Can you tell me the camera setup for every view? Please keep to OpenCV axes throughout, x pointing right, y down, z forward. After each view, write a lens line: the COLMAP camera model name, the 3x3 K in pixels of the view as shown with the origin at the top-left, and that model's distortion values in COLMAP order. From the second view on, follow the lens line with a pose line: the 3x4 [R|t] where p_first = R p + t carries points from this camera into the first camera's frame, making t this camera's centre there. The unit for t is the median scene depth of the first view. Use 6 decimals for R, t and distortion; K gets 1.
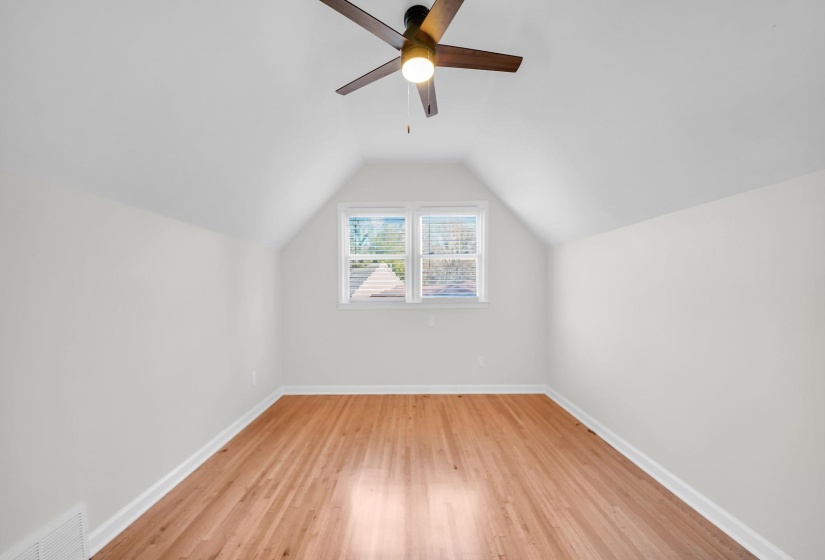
lens RADIAL K [[303.5, 0, 408.1], [0, 303.5, 282.1], [0, 0, 1]] dist [-0.000879, -0.000062]
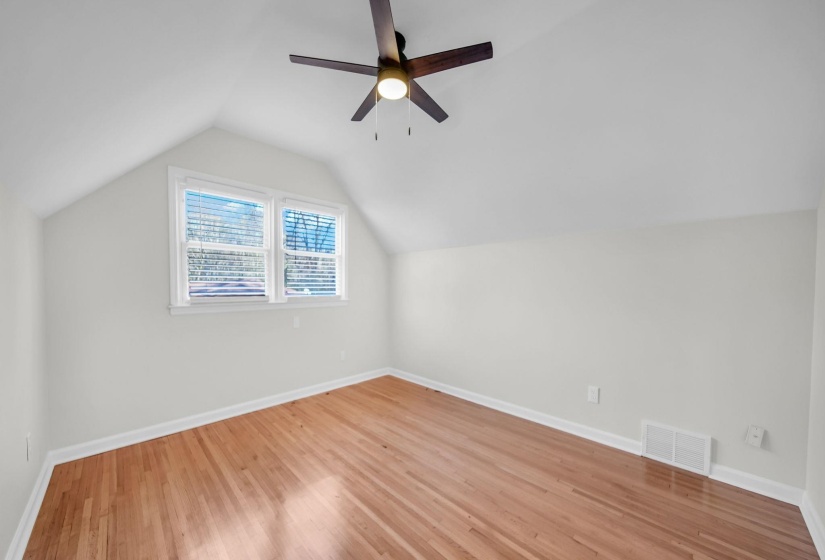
lens RADIAL K [[303.6, 0, 412.5], [0, 303.6, 280.0], [0, 0, 1]] dist [0.001376, 0.000133]
pose [[0.697656, 0.022088, 0.716092, -0.399244], [-0.018310, 0.999748, -0.012999, 0.005688], [-0.716199, -0.004043, 0.697885, 0.100483]]
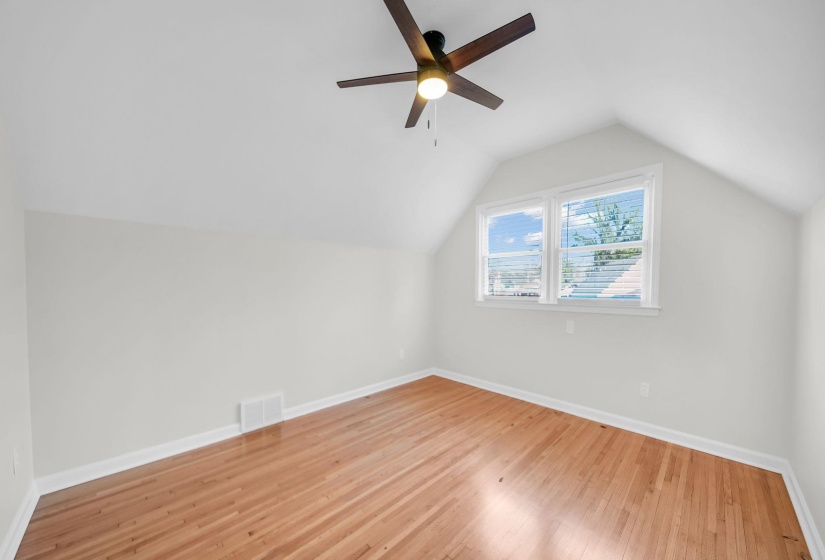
lens RADIAL K [[303.7, 0, 399.5], [0, 303.7, 278.6], [0, 0, 1]] dist [0.000177, -0.000093]
pose [[0.675836, -0.010965, -0.736970, 0.432747], [0.007046, 0.999940, -0.008417, -0.000374], [0.737018, 0.000496, 0.675873, 0.096394]]
